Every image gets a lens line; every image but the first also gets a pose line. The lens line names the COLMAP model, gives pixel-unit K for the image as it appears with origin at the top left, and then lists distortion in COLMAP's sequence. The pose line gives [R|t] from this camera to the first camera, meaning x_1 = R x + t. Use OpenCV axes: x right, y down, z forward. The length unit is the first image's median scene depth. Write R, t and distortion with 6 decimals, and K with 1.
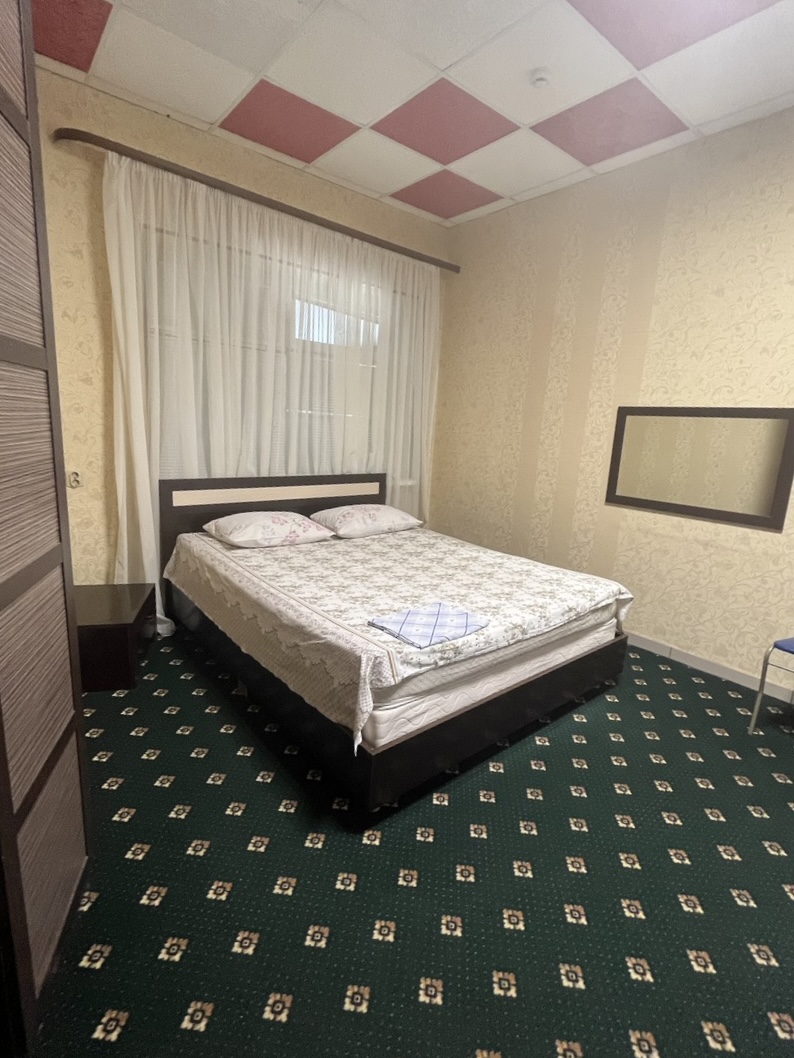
lens RADIAL K [[512.8, 0, 397.9], [0, 512.8, 524.7], [0, 0, 1]] dist [-0.004106, -0.000259]
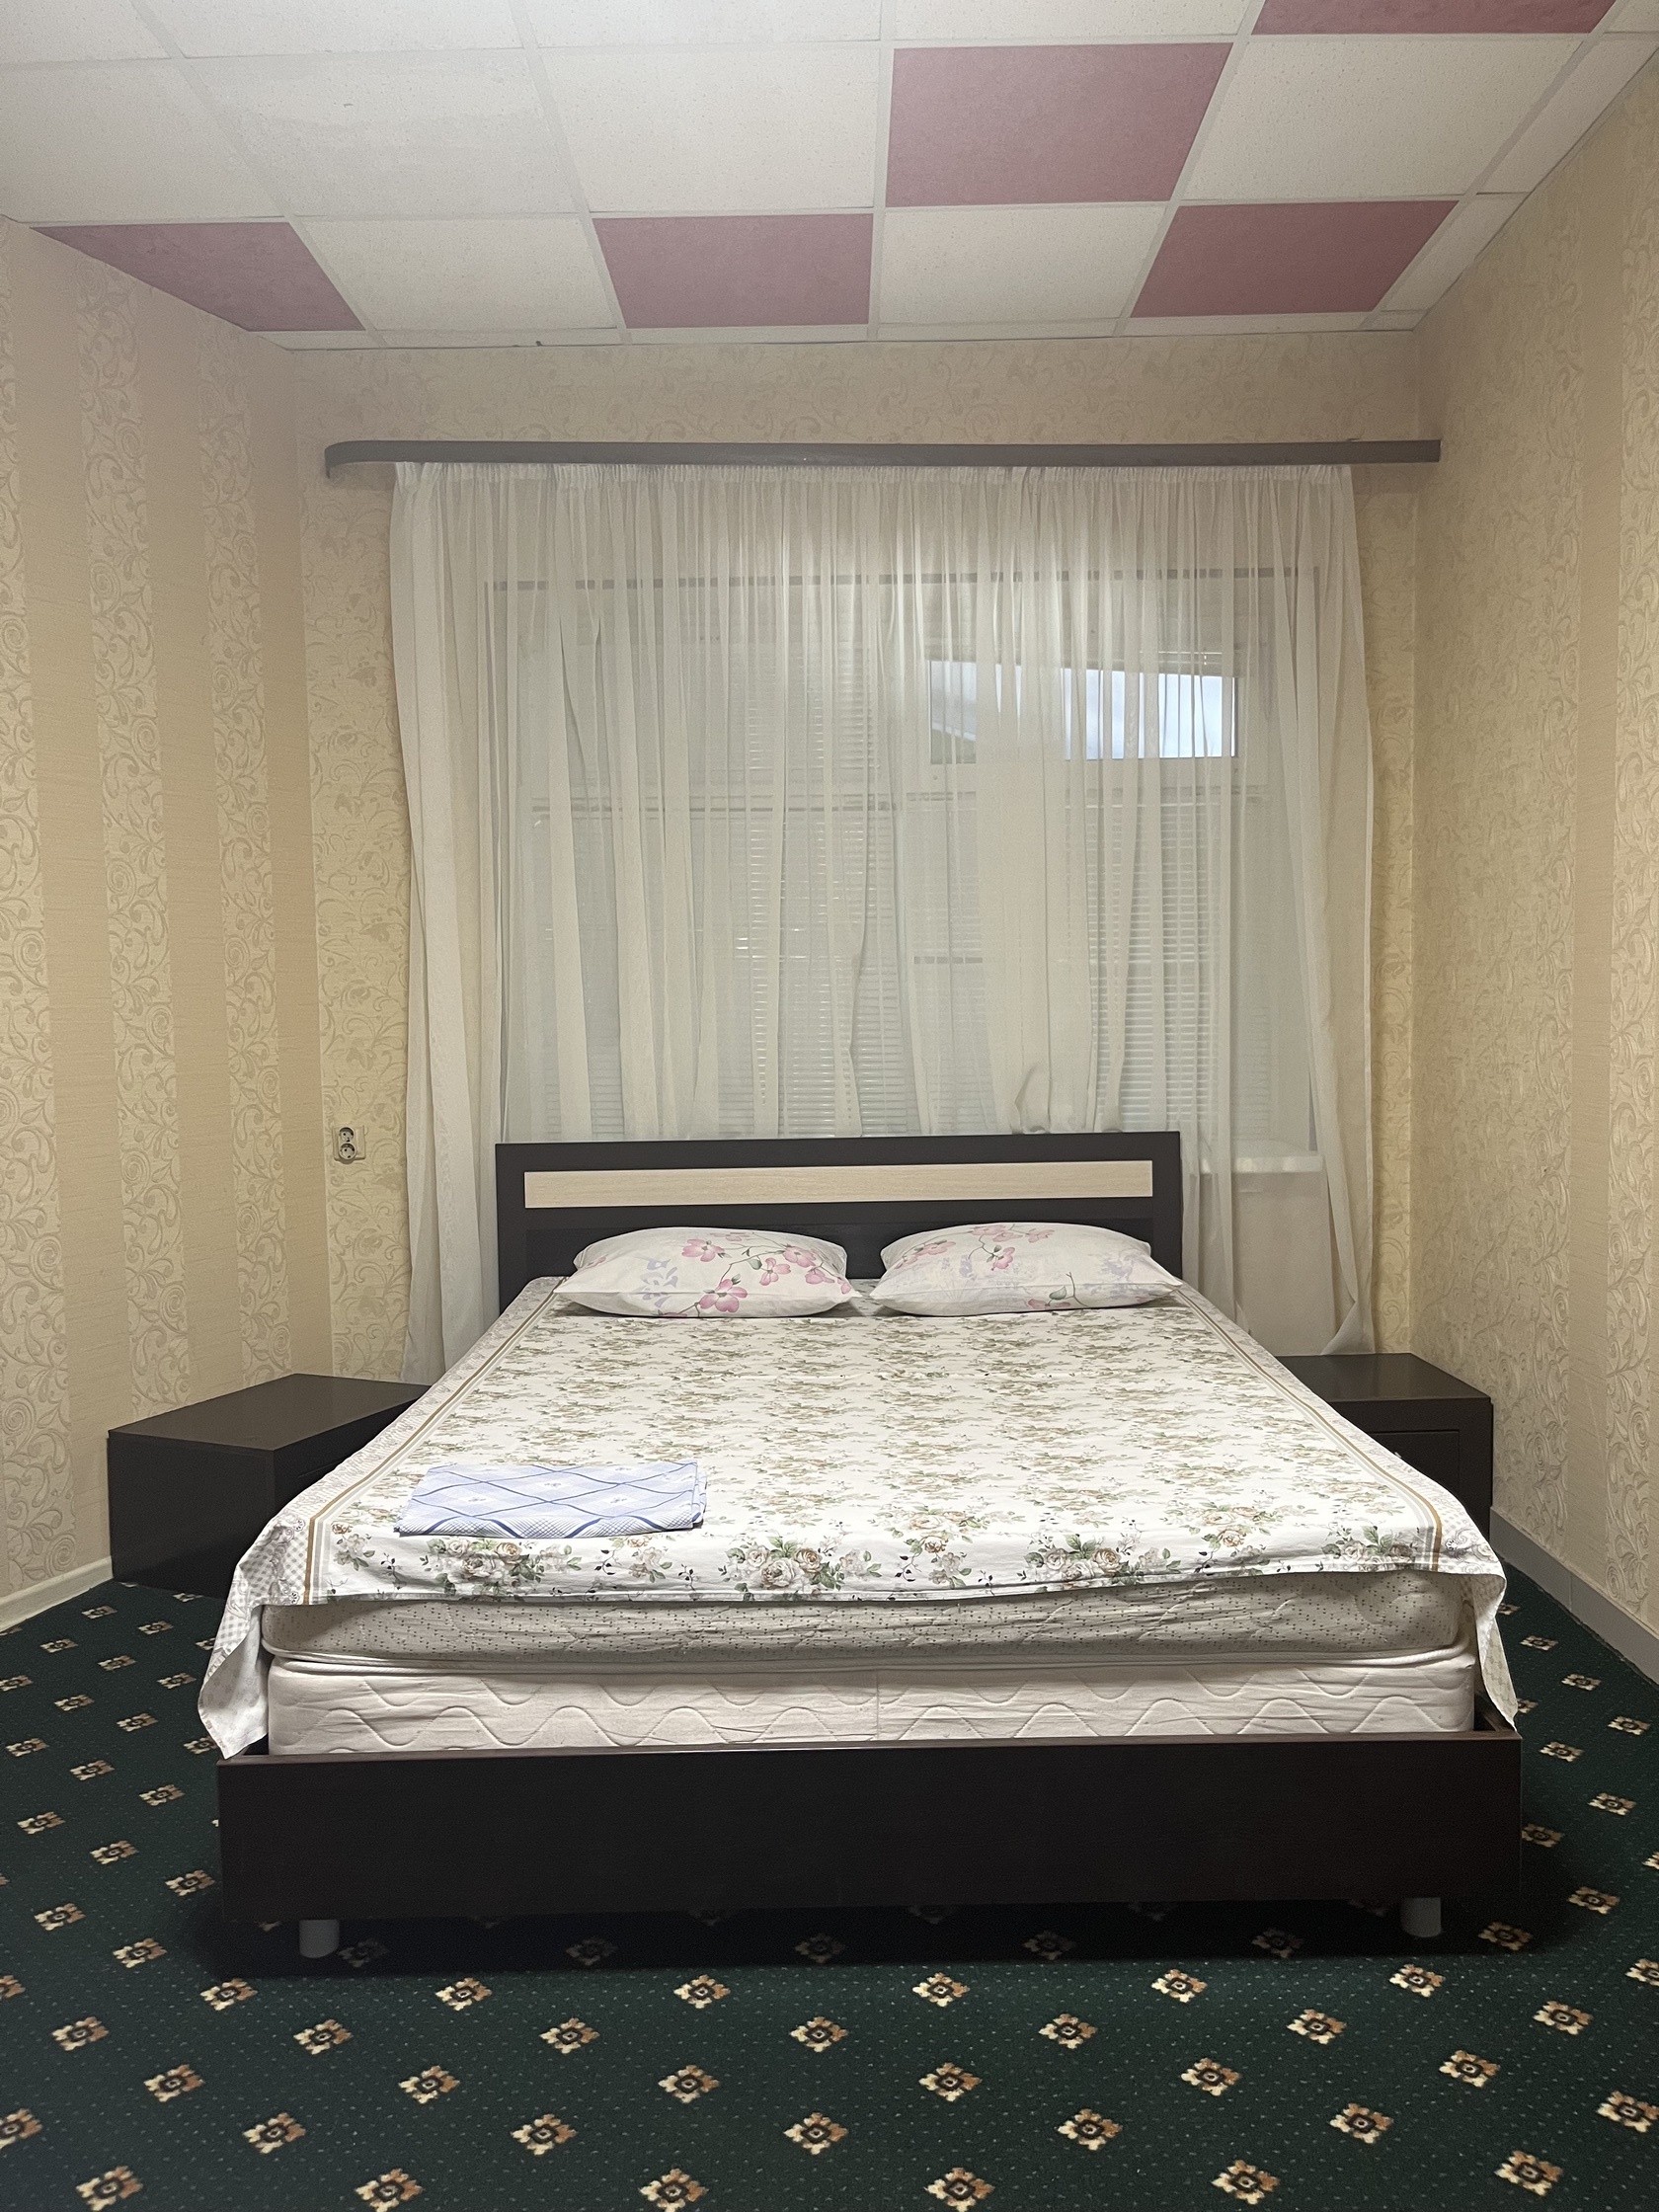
lens RADIAL K [[1670.6, 0, 830.9], [0, 1670.6, 1111.4], [0, 0, 1]] dist [-0.000540, 0.010015]
pose [[0.769574, -0.024993, -0.638068, 0.701026], [-0.067194, 0.990517, -0.119841, 0.036239], [0.635012, 0.135101, 0.760597, 0.133629]]
